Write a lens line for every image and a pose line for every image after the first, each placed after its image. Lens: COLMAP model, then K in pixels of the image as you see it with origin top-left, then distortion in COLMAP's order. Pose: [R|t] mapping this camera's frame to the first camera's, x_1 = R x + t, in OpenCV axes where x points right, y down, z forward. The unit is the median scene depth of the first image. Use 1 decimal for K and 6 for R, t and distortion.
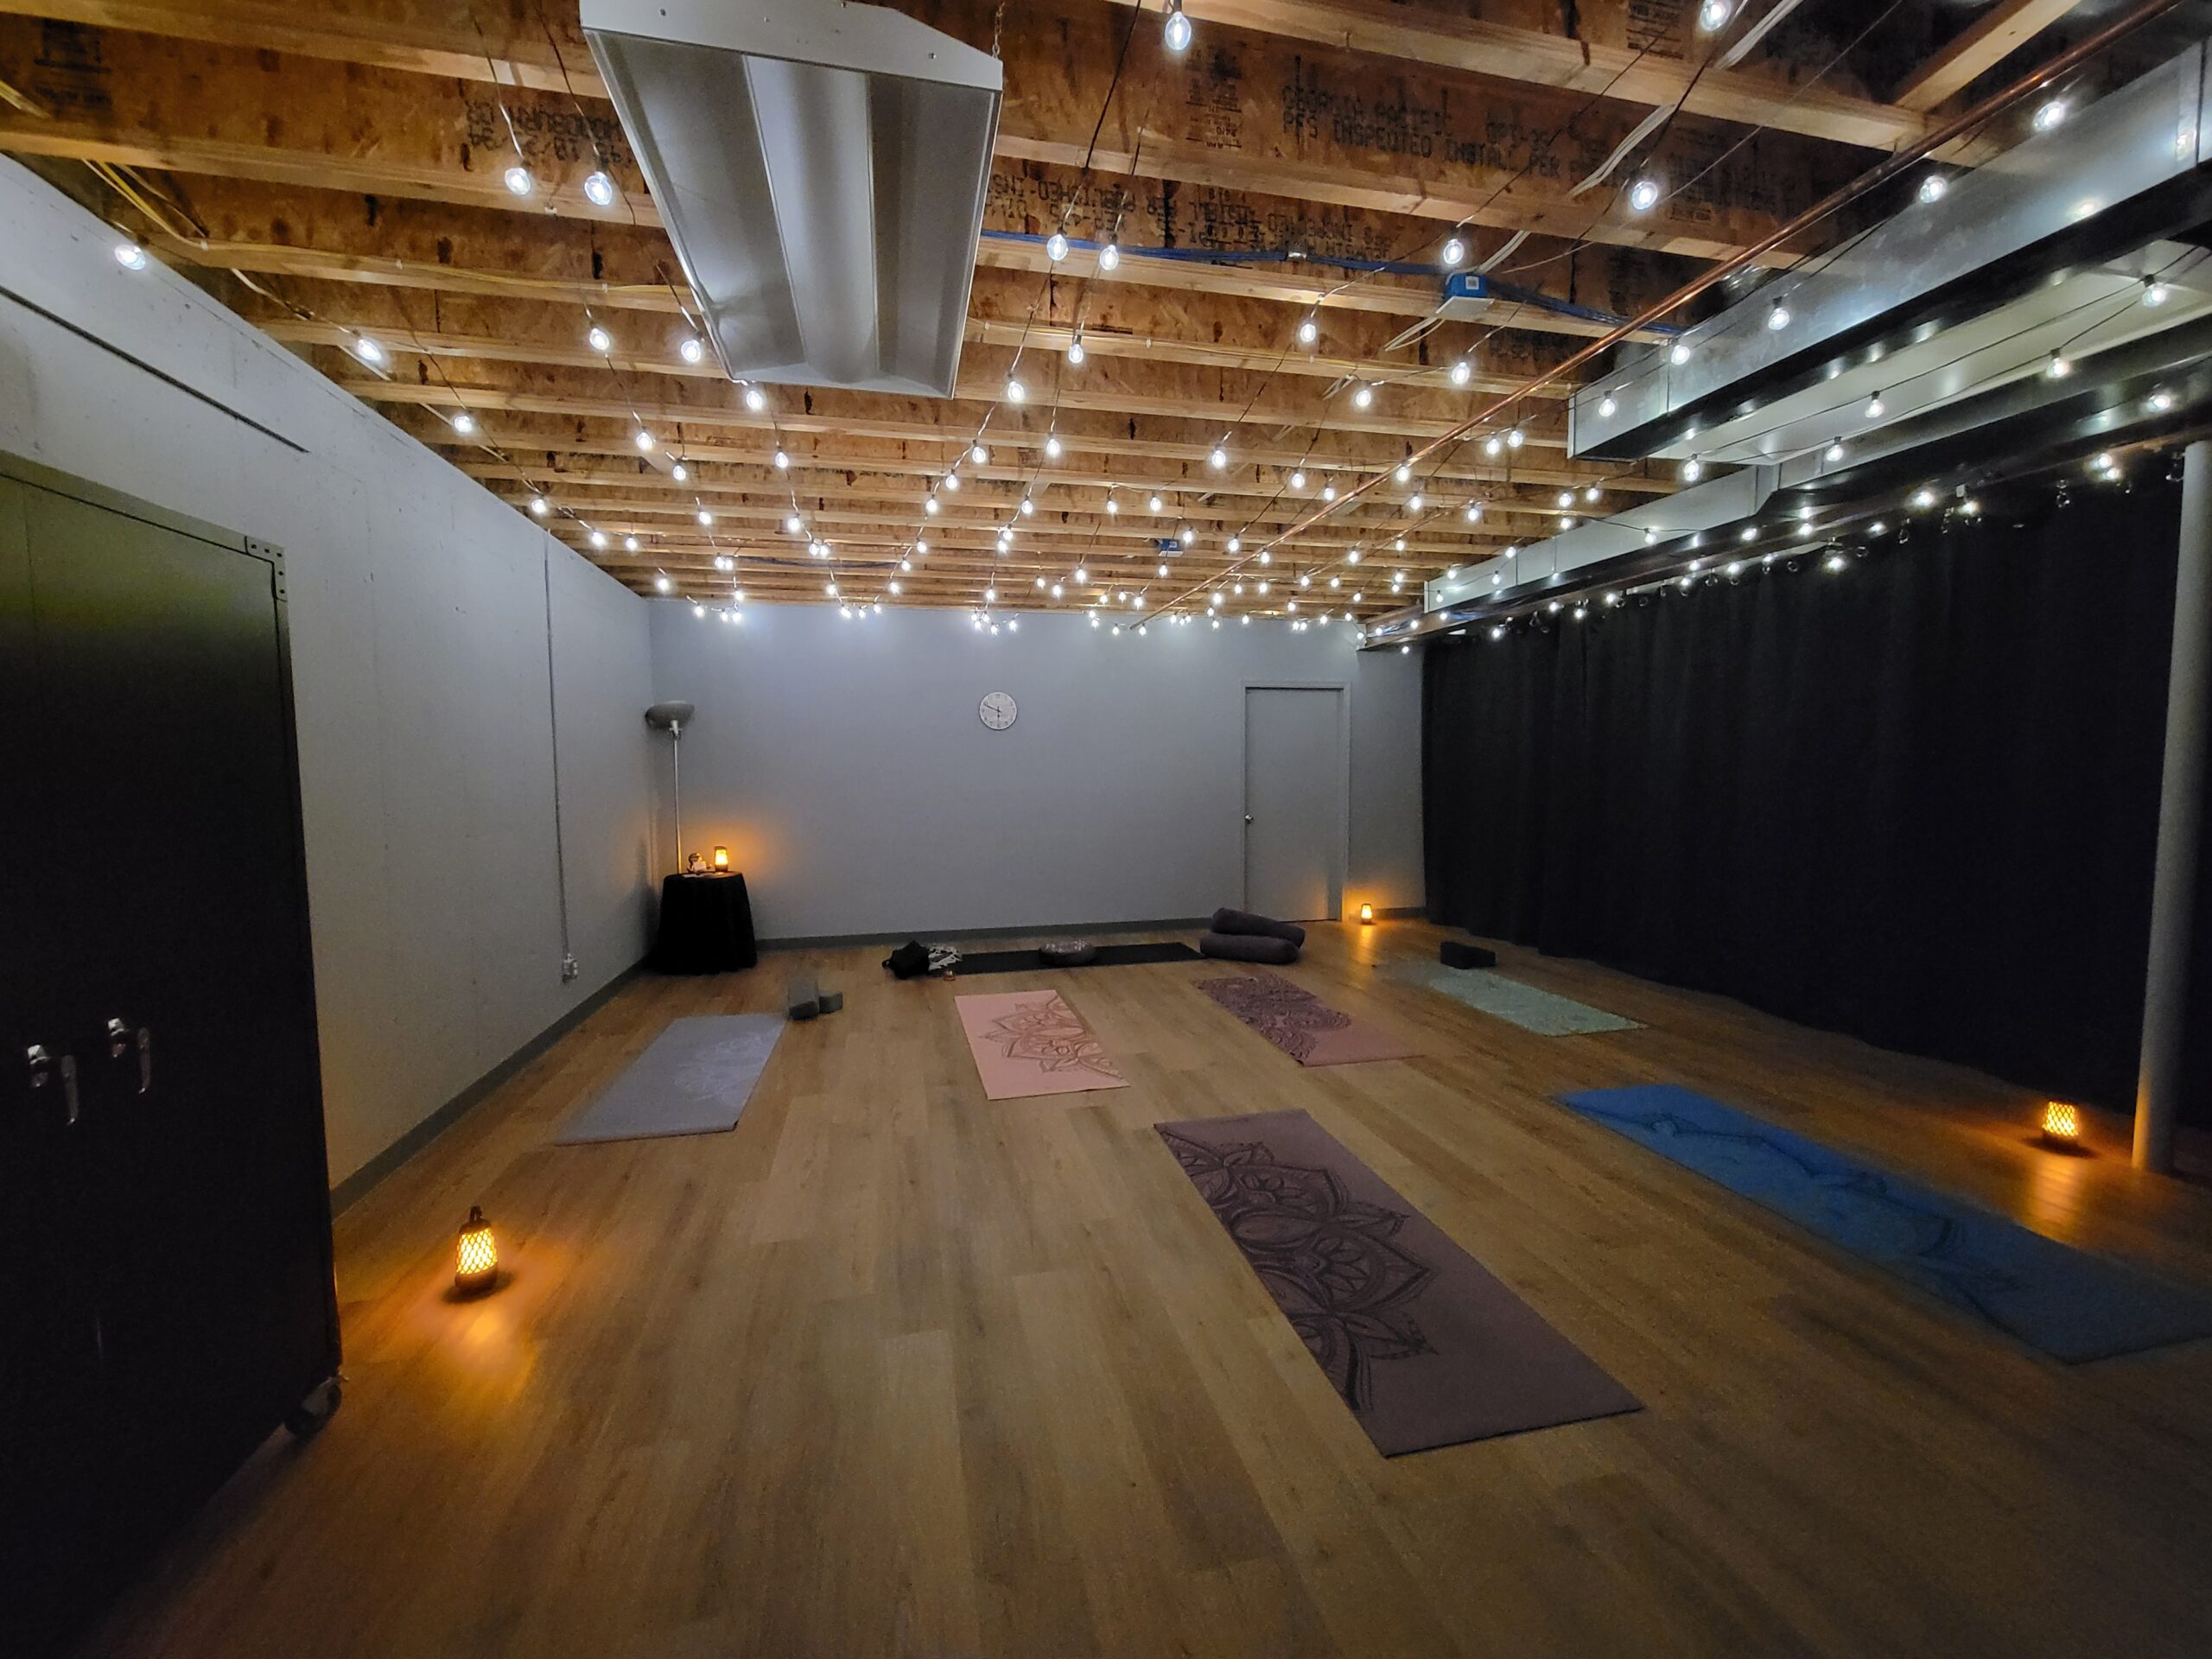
lens RADIAL K [[900.1, 0, 1110.6], [0, 900.1, 834.7], [0, 0, 1]] dist [0.001823, -0.000875]
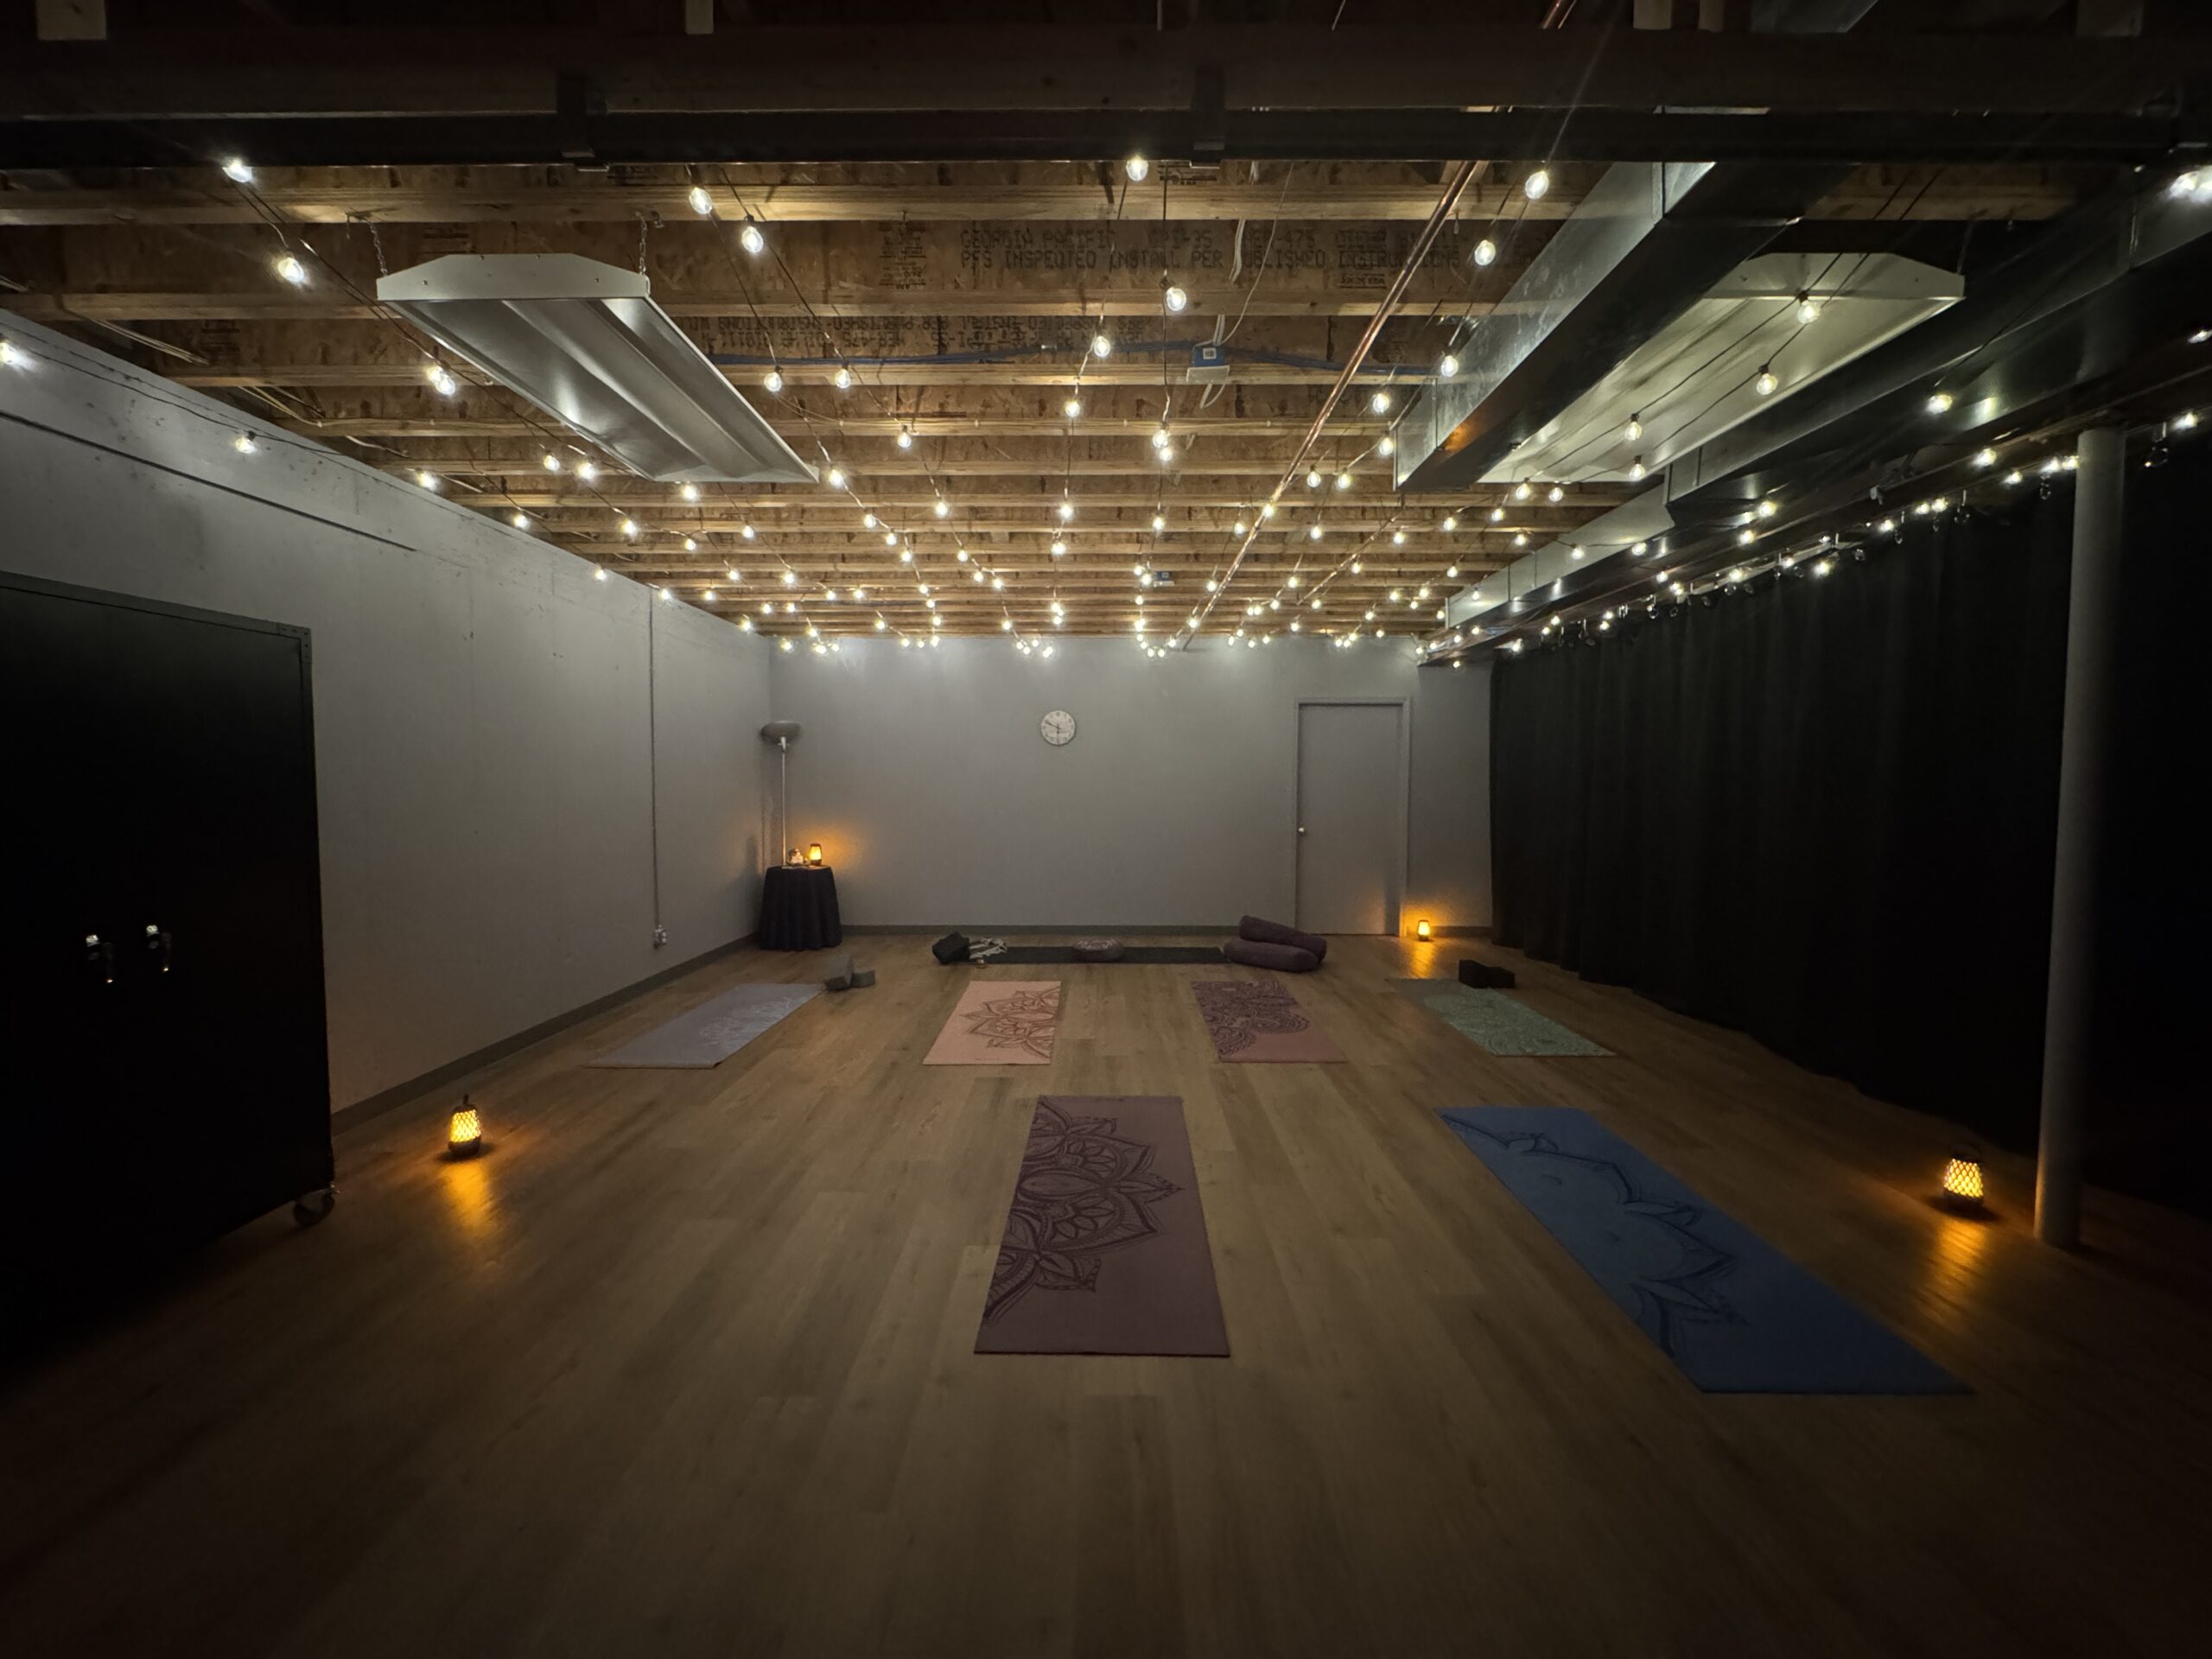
lens RADIAL K [[882.5, 0, 1104.2], [0, 882.5, 825.7], [0, 0, 1]] dist [-0.002080, 0.000043]
pose [[0.972175, 0.022278, -0.233195, 0.417235], [-0.027618, 0.999425, -0.019658, 0.003677], [0.232623, 0.025551, 0.972231, -0.069600]]
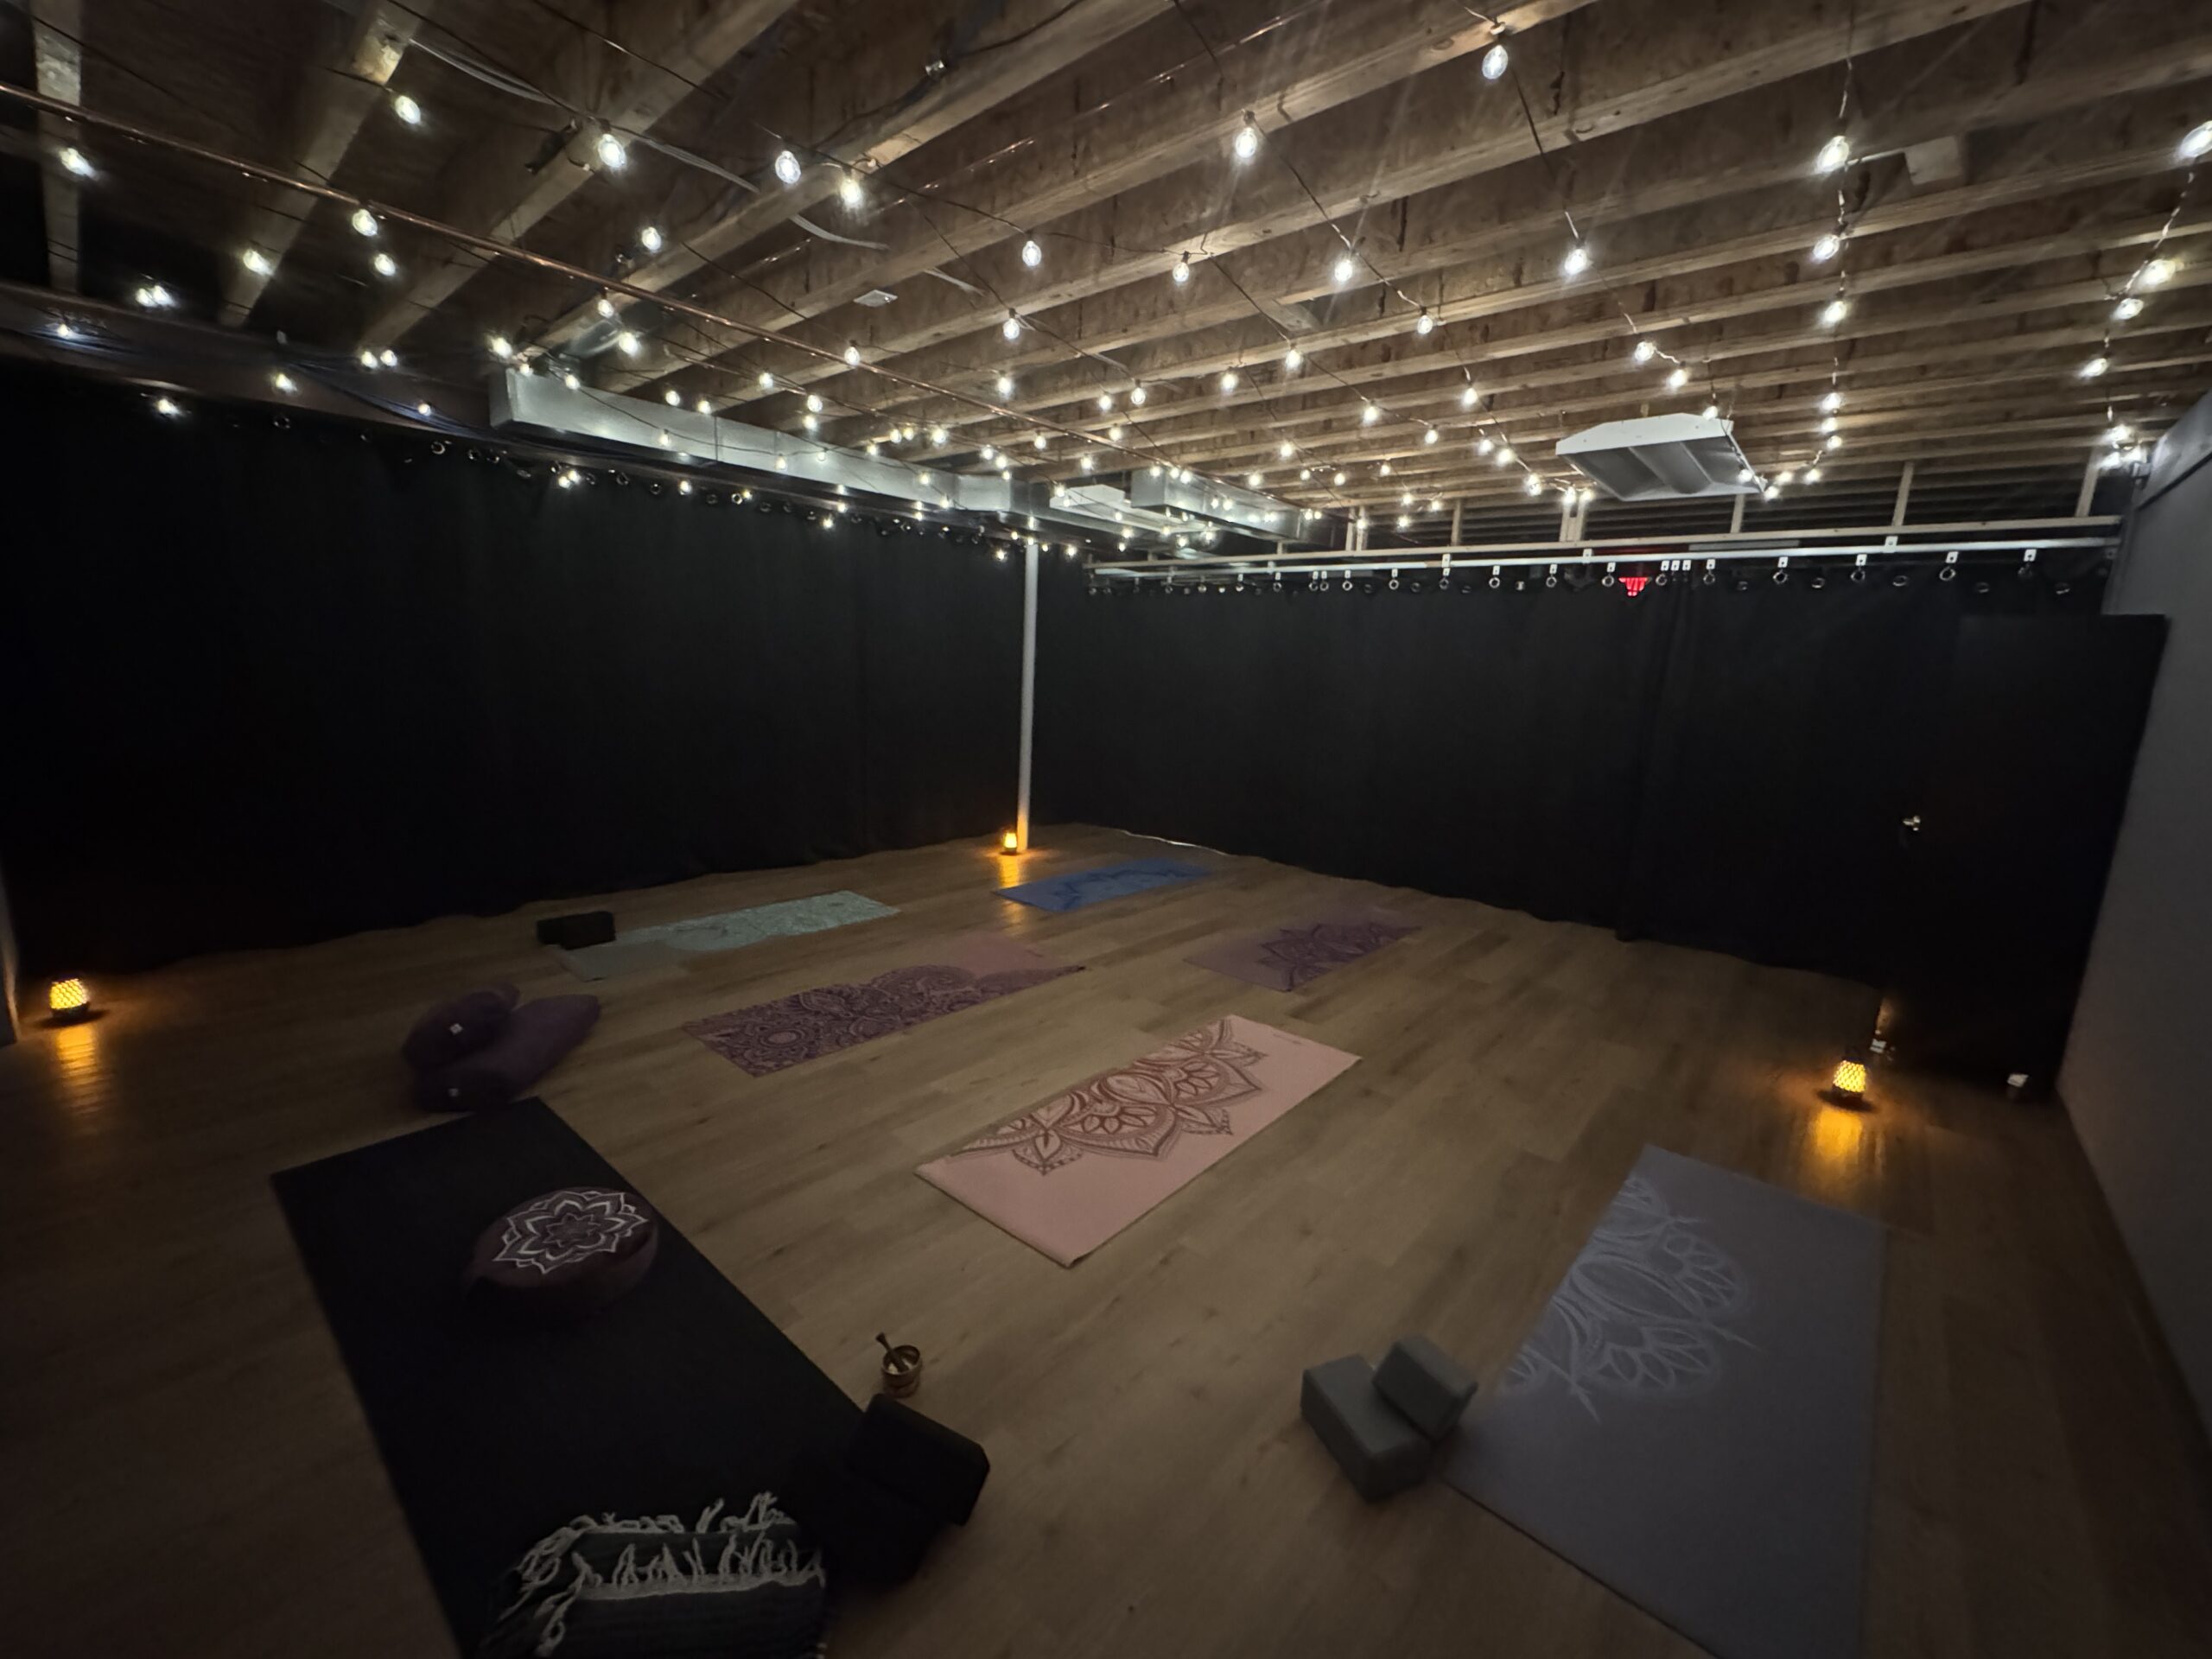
lens RADIAL K [[882.5, 0, 1106.2], [0, 882.5, 830.6], [0, 0, 1]] dist [-0.002080, 0.000043]
pose [[-0.575295, -0.168270, 0.800450, -0.821452], [0.020453, 0.975345, 0.219736, -0.183222], [-0.817690, 0.142785, -0.557670, 2.039240]]
